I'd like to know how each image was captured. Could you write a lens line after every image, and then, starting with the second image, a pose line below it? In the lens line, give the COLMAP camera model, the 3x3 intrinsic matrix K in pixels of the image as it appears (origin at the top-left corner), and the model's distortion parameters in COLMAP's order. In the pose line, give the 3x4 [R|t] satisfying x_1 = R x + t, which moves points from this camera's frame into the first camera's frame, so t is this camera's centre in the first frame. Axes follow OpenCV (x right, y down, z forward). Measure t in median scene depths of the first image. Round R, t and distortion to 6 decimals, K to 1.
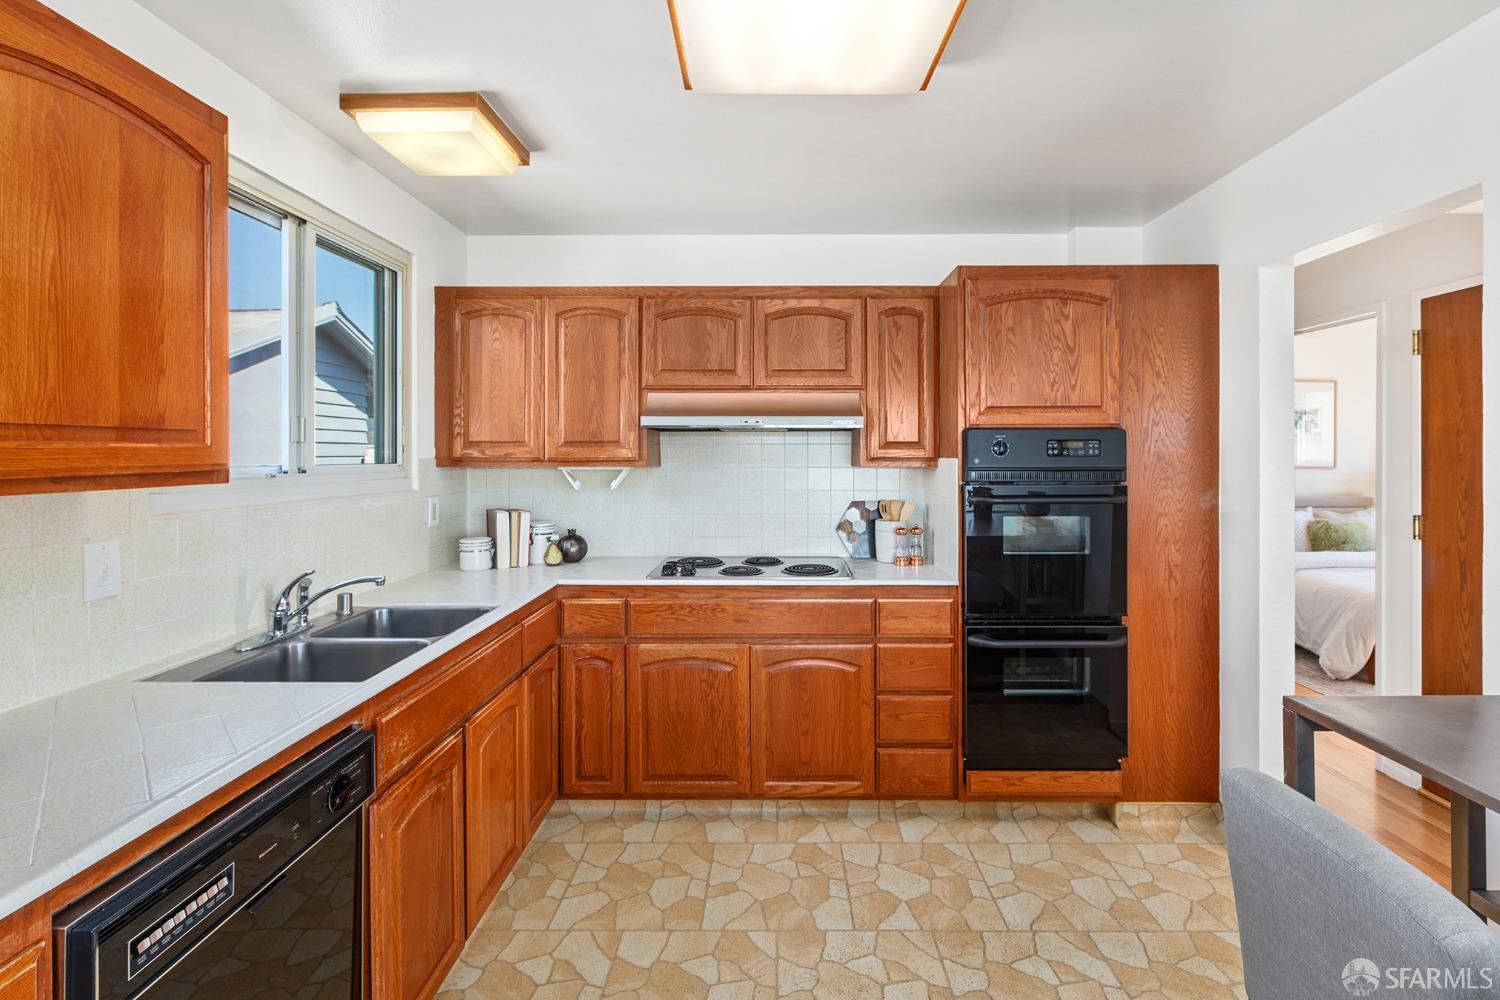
lens RADIAL K [[700.7, 0, 777.0], [0, 700.7, 450.1], [0, 0, 1]] dist [-0.000908, -0.000108]
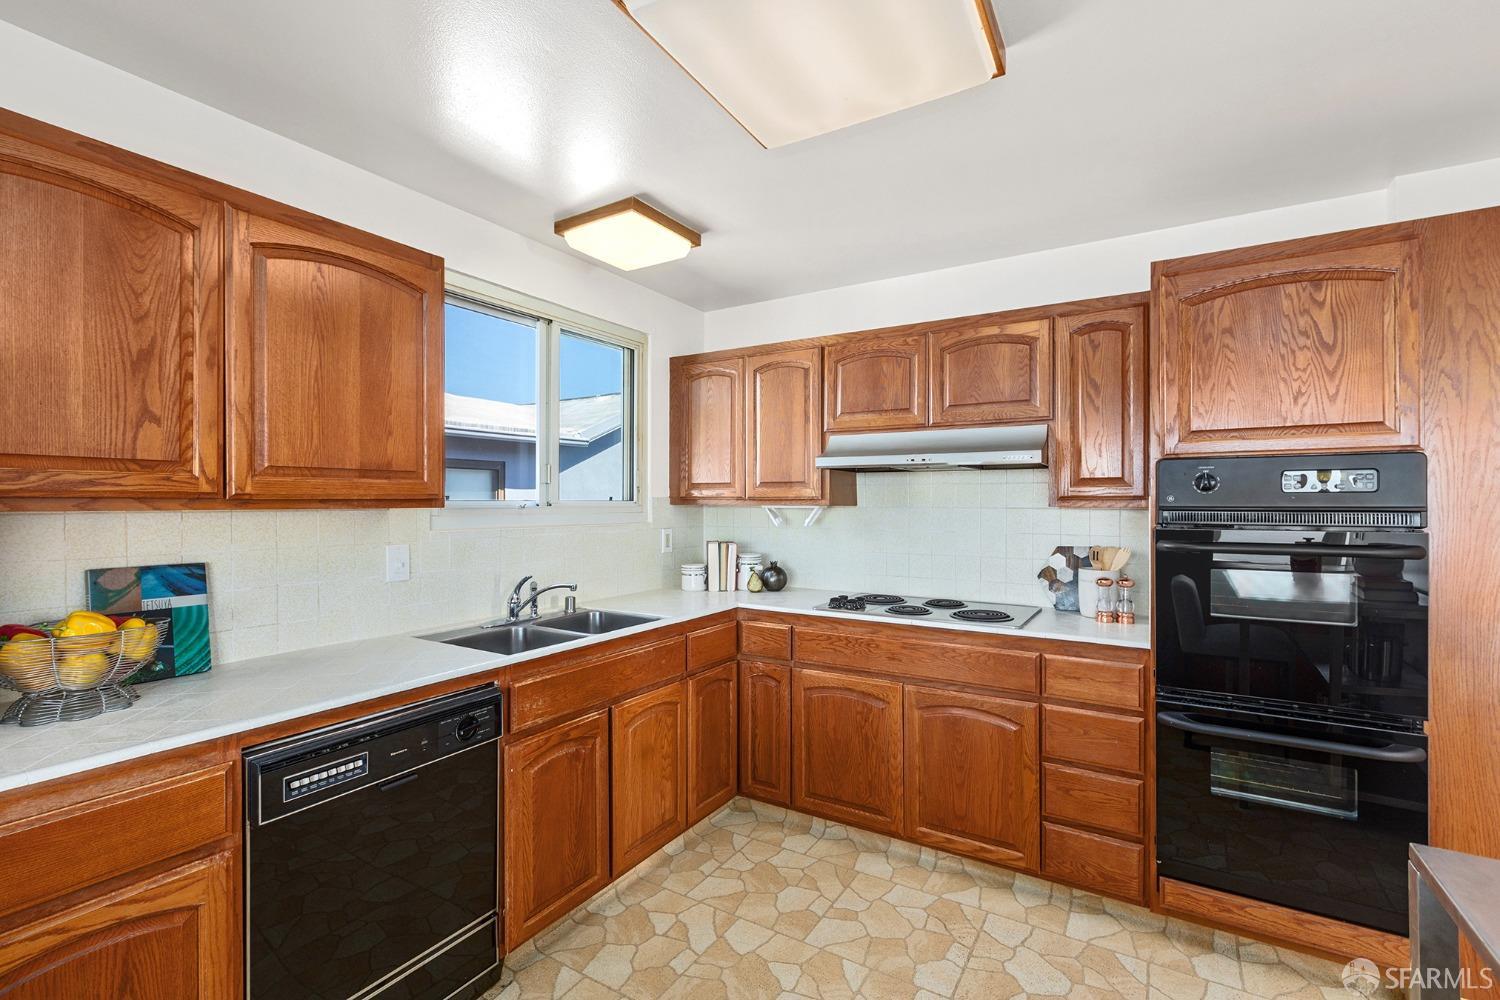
lens RADIAL K [[668.8, 0, 739.9], [0, 668.8, 500.4], [0, 0, 1]] dist [0.000279, -0.000005]
pose [[0.850511, 0.000969, -0.525957, 0.261250], [0.000426, 0.999997, 0.002532, 0.015263], [0.525958, -0.002377, 0.850508, 0.074459]]
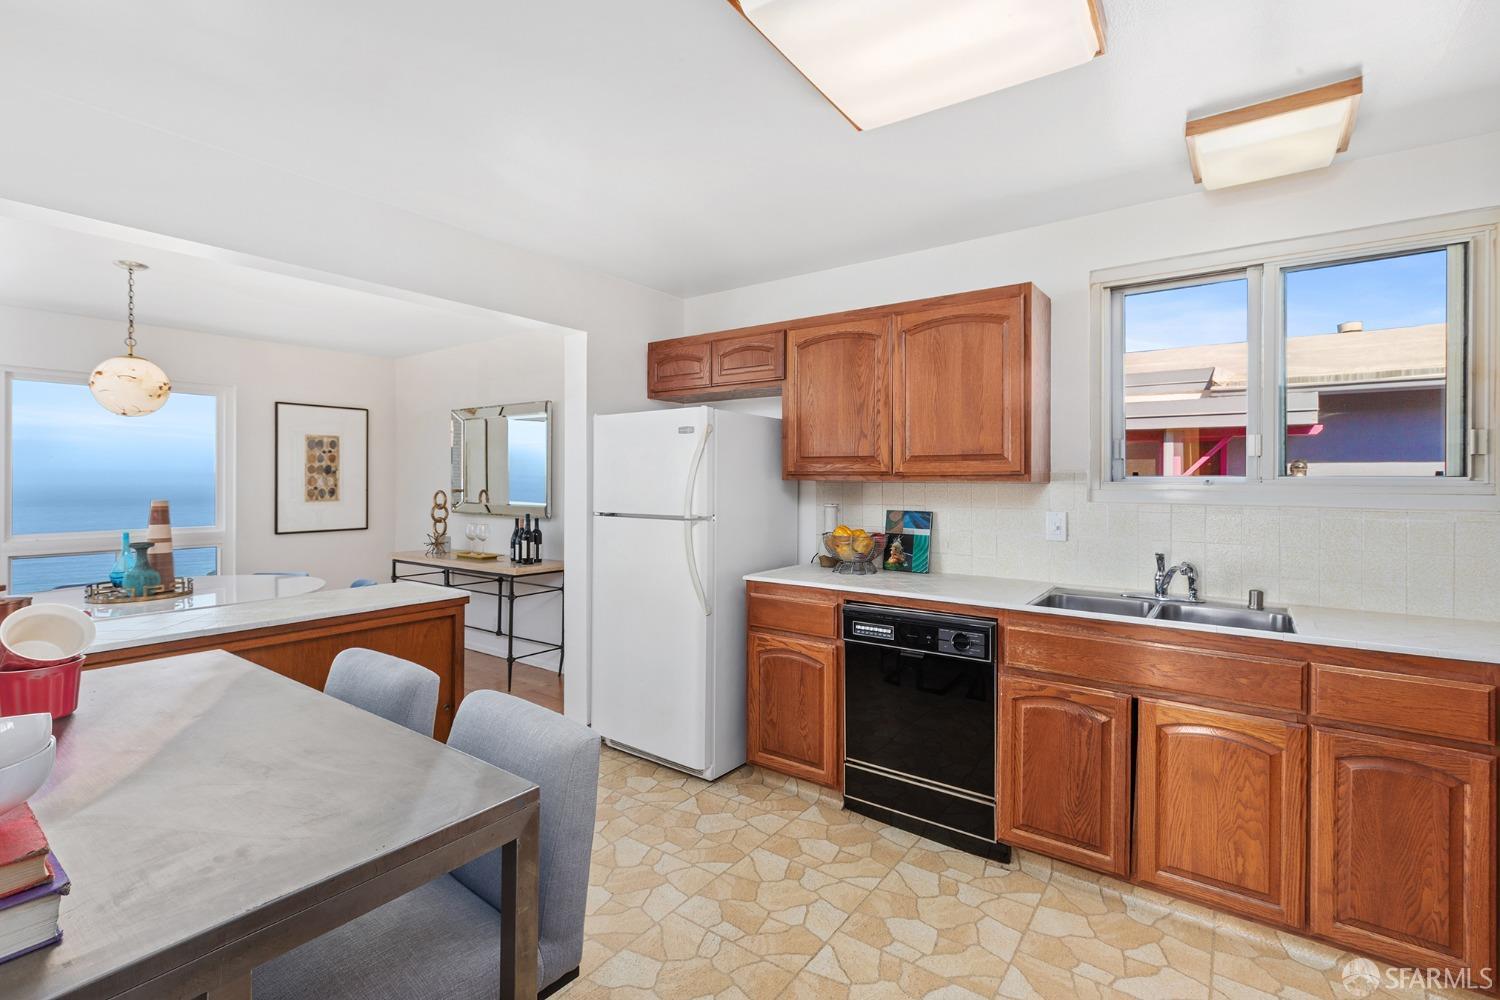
lens RADIAL K [[674.8, 0, 759.0], [0, 674.8, 479.1], [0, 0, 1]] dist [0.000320, 0.000027]
pose [[-0.583845, 0.000741, -0.811865, 0.579051], [0.000444, 1.000000, 0.000593, 0.020846], [0.811865, -0.000014, -0.583845, 0.794036]]
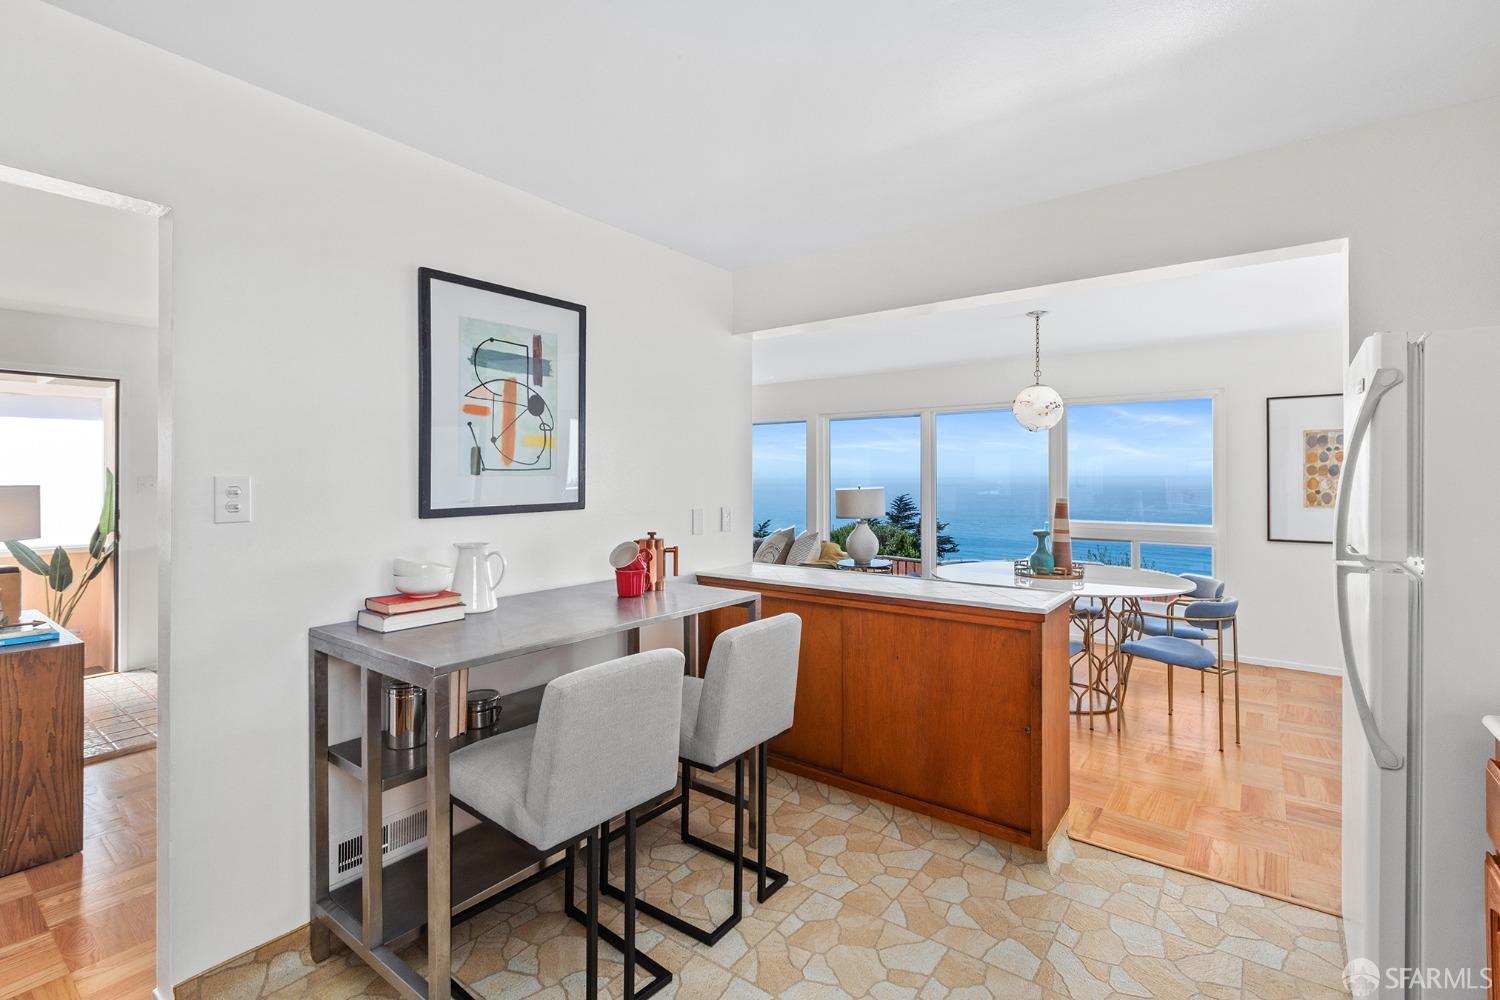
lens RADIAL K [[674.8, 0, 759.0], [0, 674.8, 479.1], [0, 0, 1]] dist [0.000320, 0.000027]
pose [[-0.795547, 0.001530, 0.605890, -0.199704], [-0.000264, 0.999996, -0.002872, 0.020950], [-0.605891, -0.002445, -0.795544, 0.786245]]
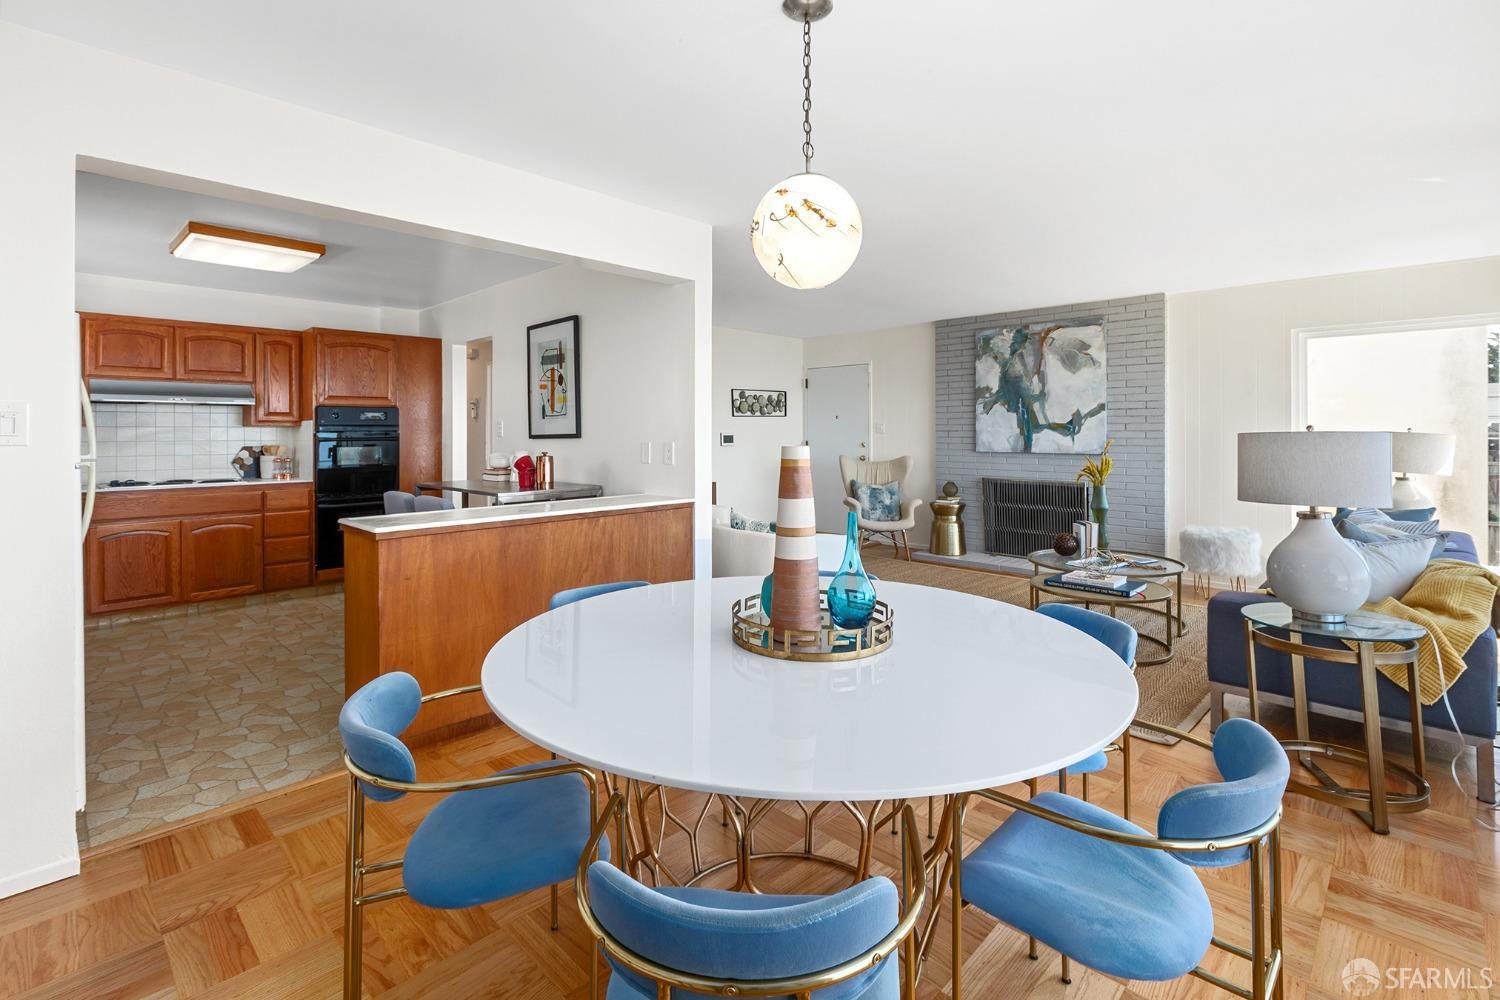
lens RADIAL K [[690.8, 0, 741.1], [0, 690.8, 427.2], [0, 0, 1]] dist [0.025973, -0.000231]
pose [[0.706286, 0.002375, 0.707922, -0.306502], [0.002735, 0.999978, -0.006084, 0.048629], [-0.707921, 0.006233, 0.706264, -1.350444]]
